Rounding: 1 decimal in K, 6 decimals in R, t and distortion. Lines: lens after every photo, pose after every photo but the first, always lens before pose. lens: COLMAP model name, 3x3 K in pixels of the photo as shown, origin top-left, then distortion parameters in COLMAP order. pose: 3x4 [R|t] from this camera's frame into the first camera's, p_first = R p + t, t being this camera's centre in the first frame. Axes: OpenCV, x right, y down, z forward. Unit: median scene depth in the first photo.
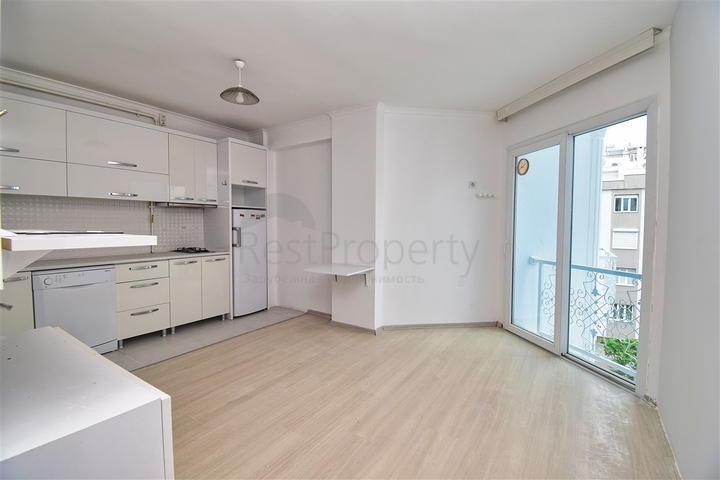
lens RADIAL K [[320.0, 0, 360.2], [0, 320.0, 238.1], [0, 0, 1]] dist [-0.002024, -0.004214]
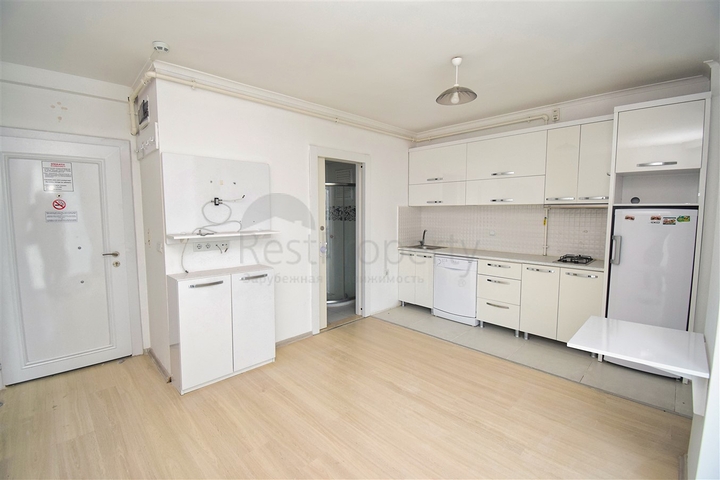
lens RADIAL K [[320.0, 0, 361.3], [0, 320.0, 240.6], [0, 0, 1]] dist [-0.002024, -0.004214]
pose [[-0.209923, 0.083473, -0.974148, 0.499734], [-0.044538, 0.994498, 0.094815, -0.080354], [0.976703, 0.063291, -0.205050, 0.759023]]
